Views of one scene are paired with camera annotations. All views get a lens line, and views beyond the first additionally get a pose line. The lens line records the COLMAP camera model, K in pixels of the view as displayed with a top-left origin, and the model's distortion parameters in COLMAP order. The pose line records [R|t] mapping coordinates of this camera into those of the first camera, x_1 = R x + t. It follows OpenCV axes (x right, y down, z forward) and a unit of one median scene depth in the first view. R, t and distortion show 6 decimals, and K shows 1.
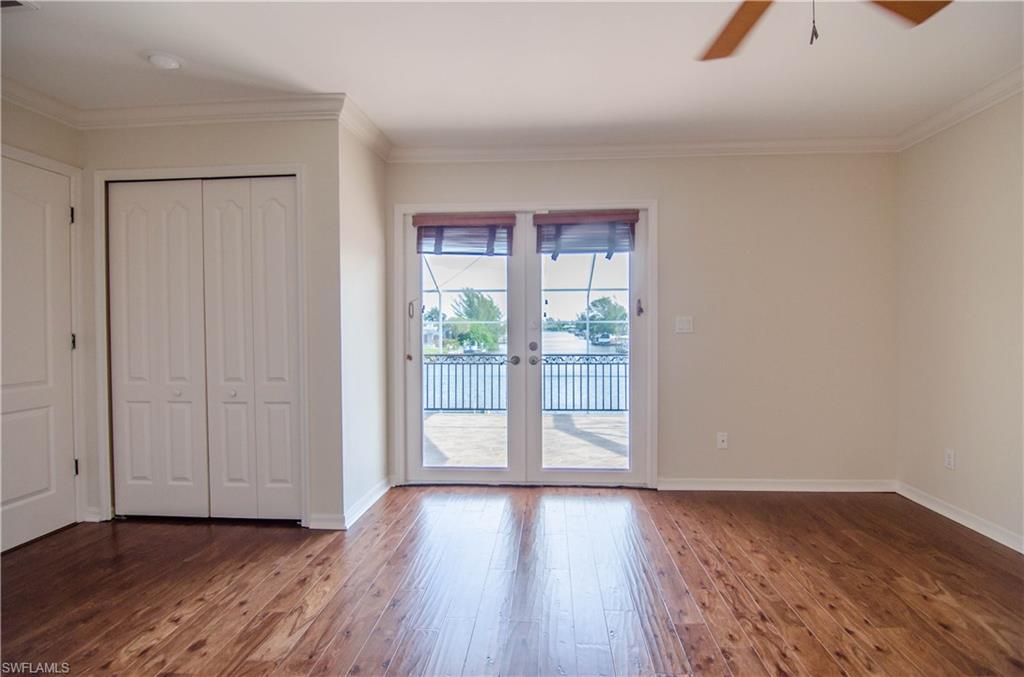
lens RADIAL K [[492.3, 0, 522.6], [0, 492.3, 334.1], [0, 0, 1]] dist [-0.022480, -0.001054]
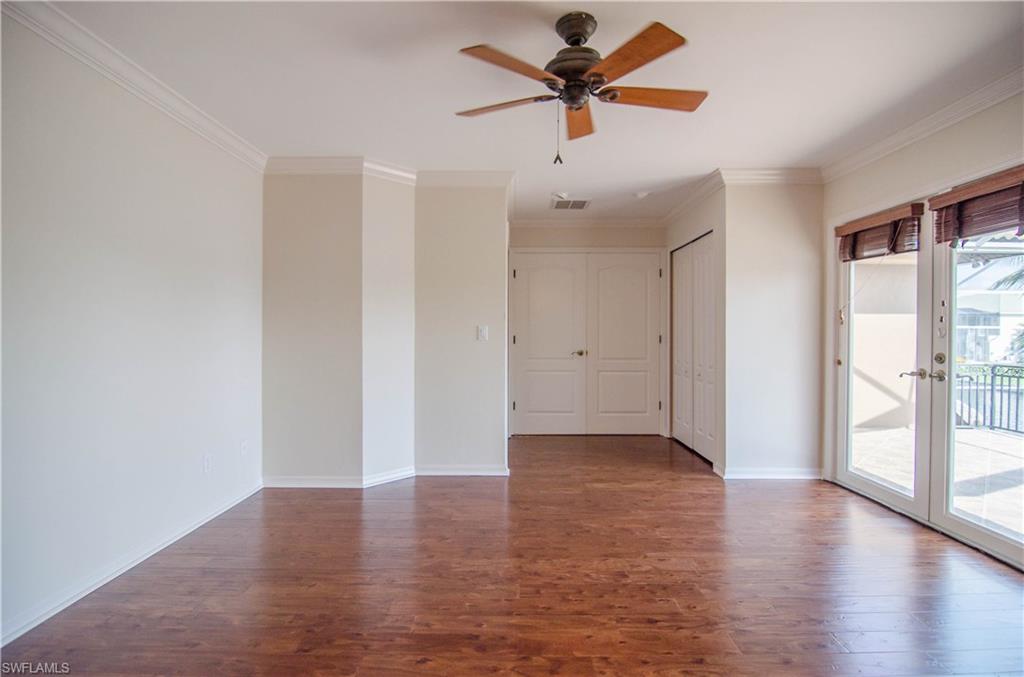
lens RADIAL K [[492.3, 0, 522.6], [0, 492.3, 334.1], [0, 0, 1]] dist [-0.022480, -0.001054]
pose [[0.070117, 0.009725, -0.997491, 0.779685], [-0.017266, 0.999815, 0.008534, -0.010065], [0.997389, 0.016624, 0.070272, 0.259665]]
